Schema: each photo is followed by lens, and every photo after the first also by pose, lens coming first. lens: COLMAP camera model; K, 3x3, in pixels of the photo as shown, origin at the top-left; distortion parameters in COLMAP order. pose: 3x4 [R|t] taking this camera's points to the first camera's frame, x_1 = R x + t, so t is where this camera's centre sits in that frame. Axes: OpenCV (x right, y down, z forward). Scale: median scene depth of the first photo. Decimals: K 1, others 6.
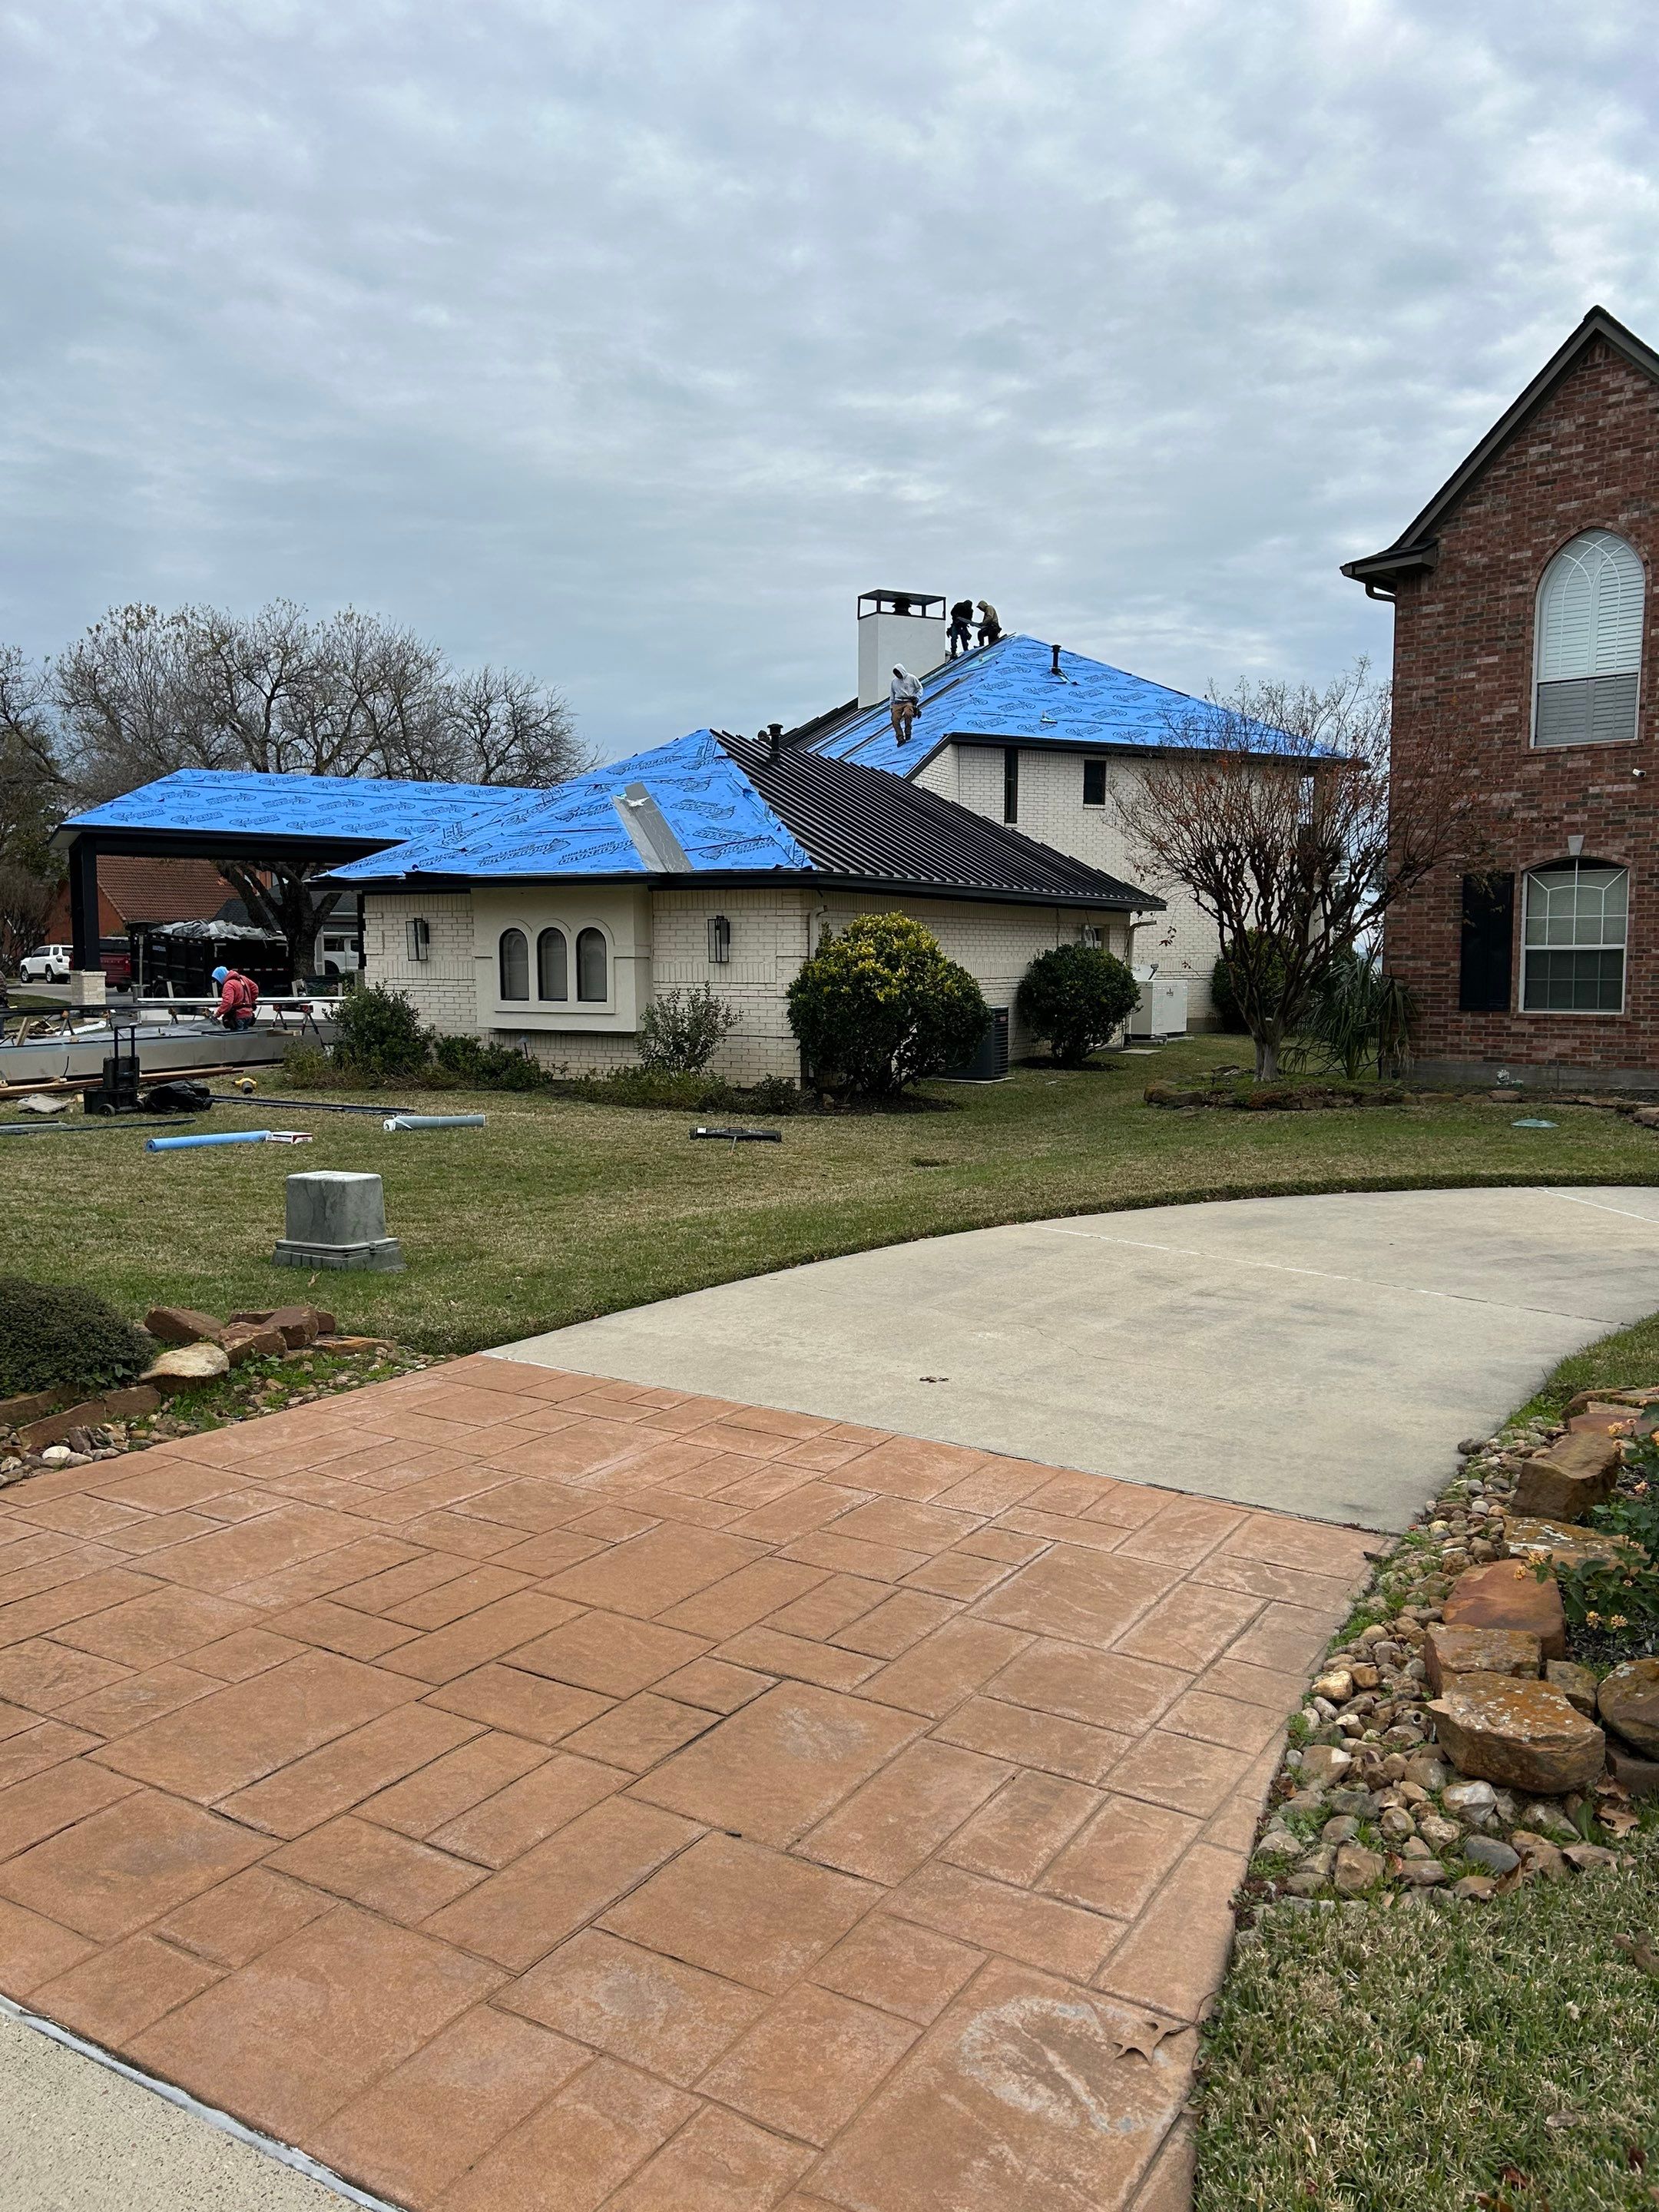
lens RADIAL K [[1637.0, 0, 817.9], [0, 1637.0, 1104.2], [0, 0, 1]] dist [0.027498, -0.022654]
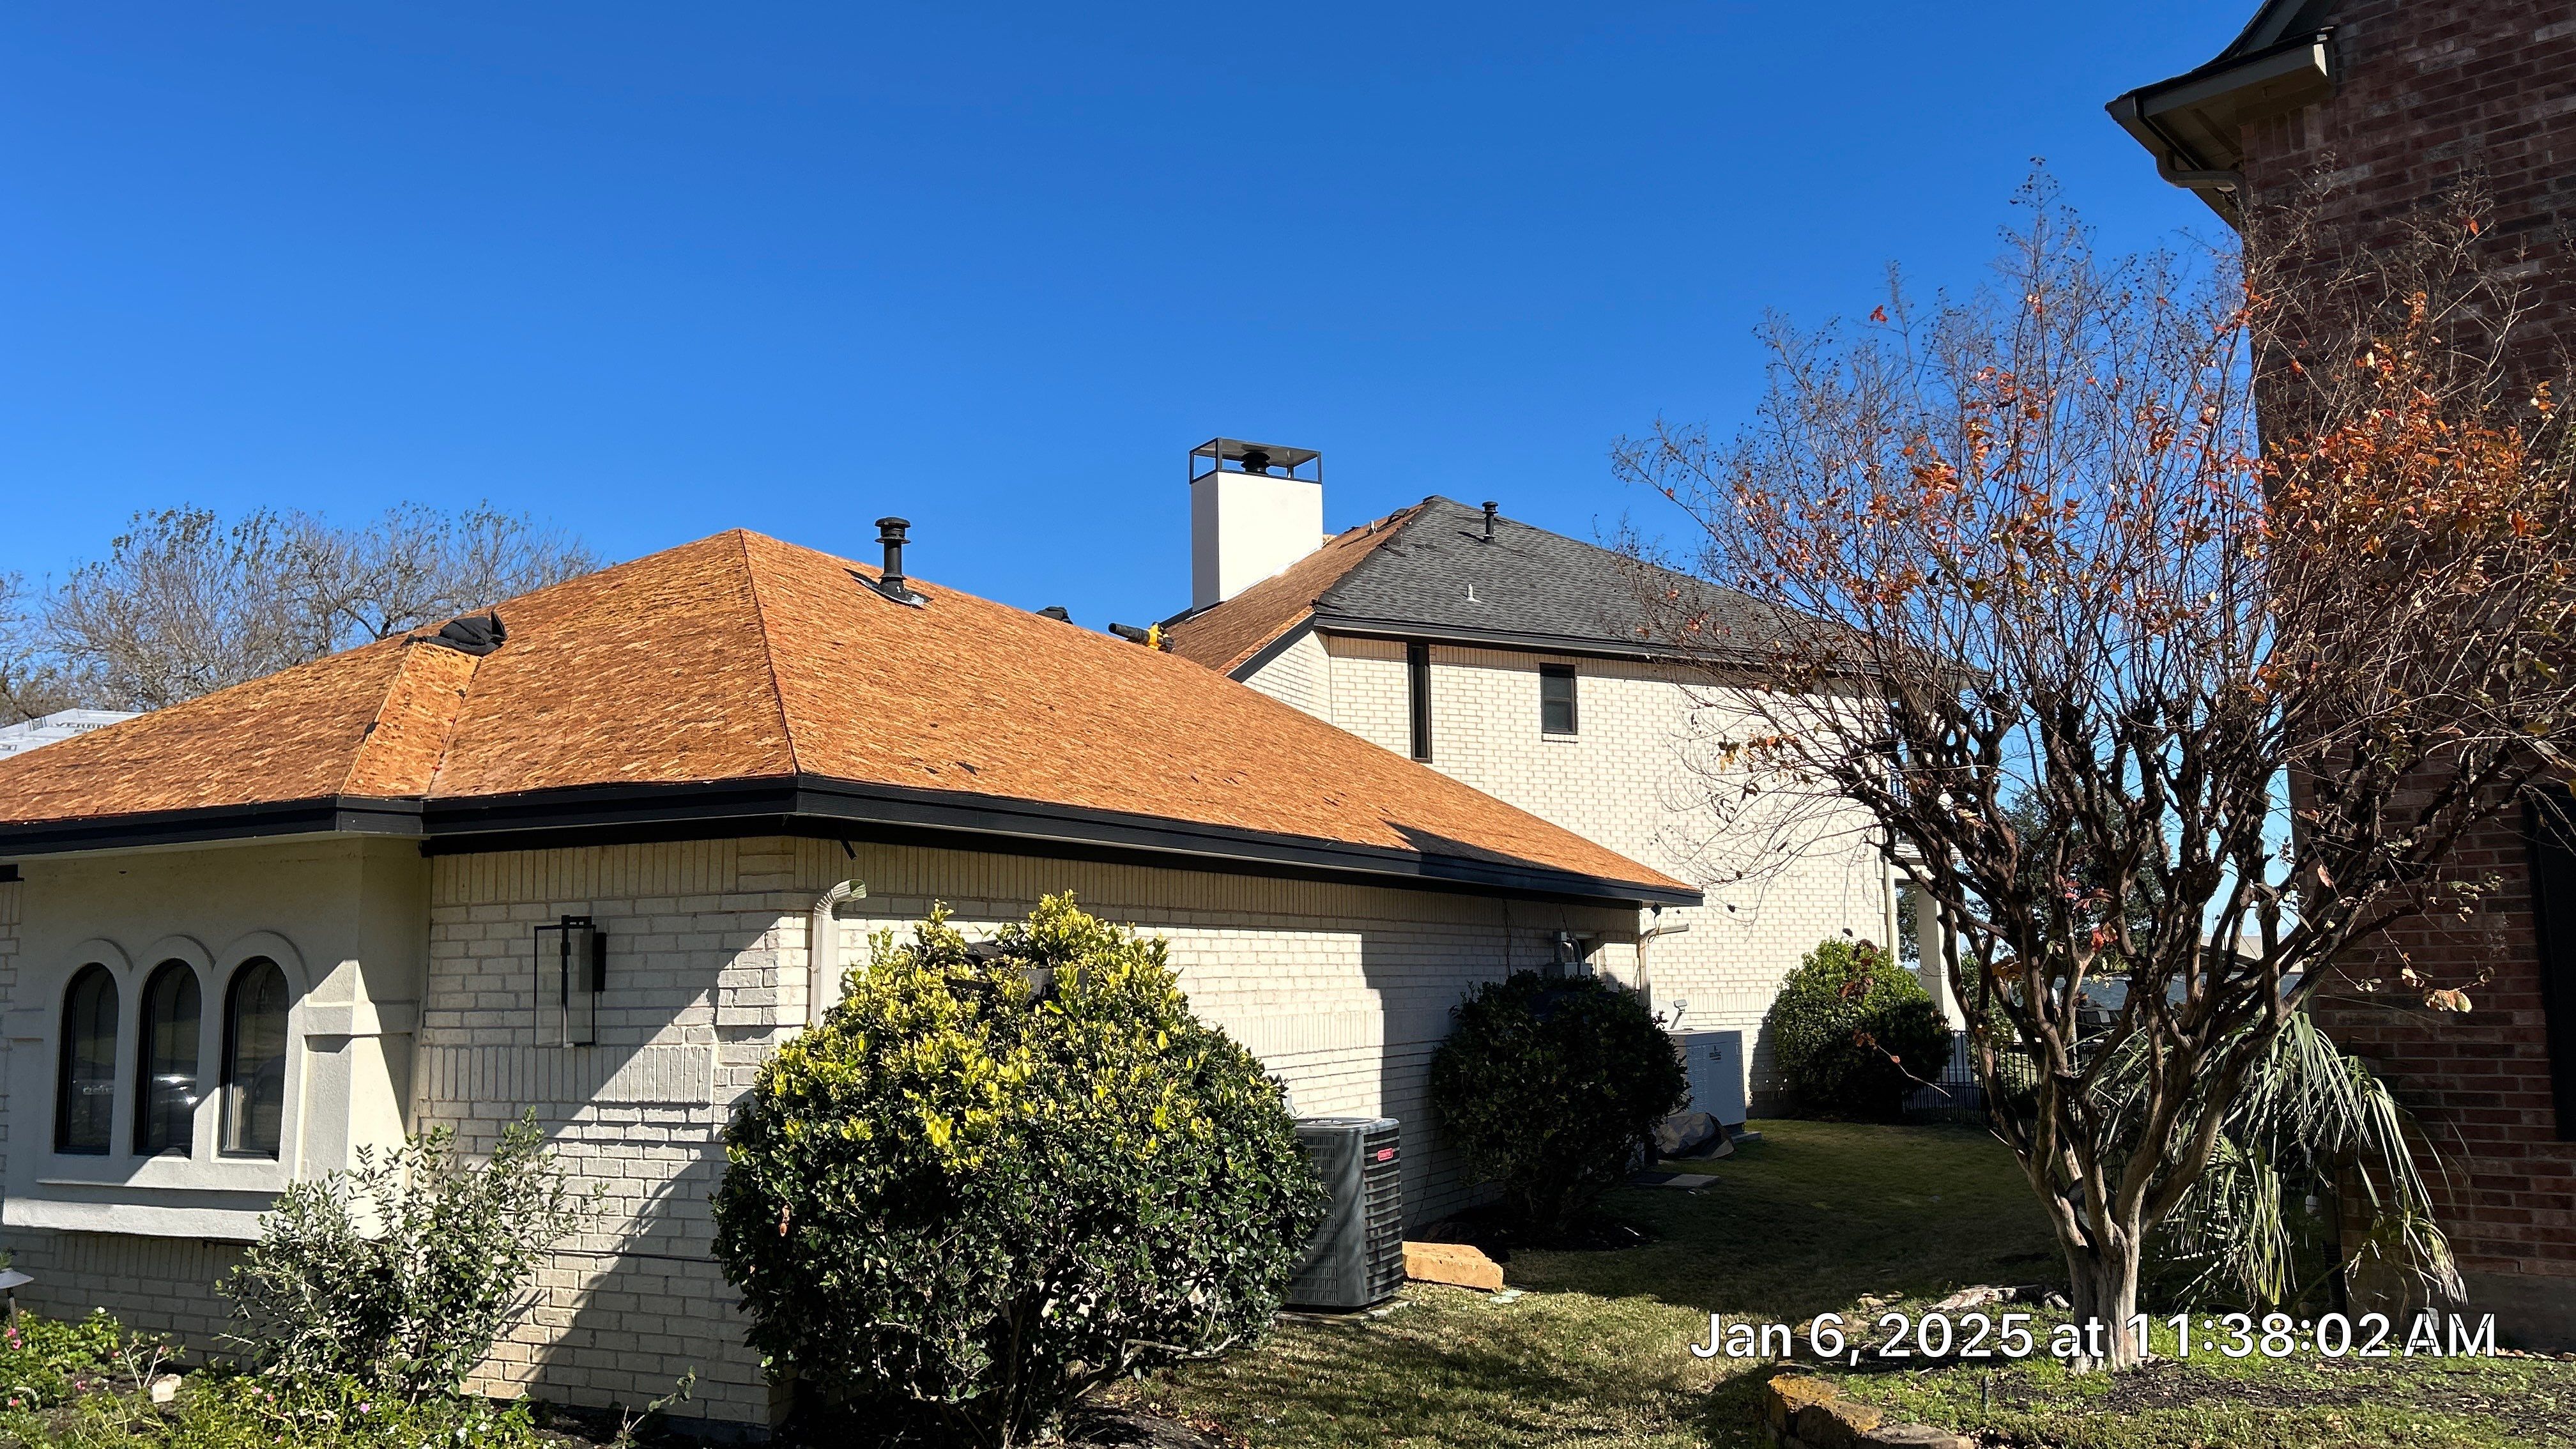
lens RADIAL K [[1852.7, 0, 1302.5], [0, 1852.7, 707.6], [0, 0, 1]] dist [0.048372, -0.005765]
pose [[0.999439, -0.011546, 0.031429, 0.087567], [0.018595, 0.972000, -0.234243, -0.058182], [-0.027844, 0.234696, 0.971670, 0.565853]]
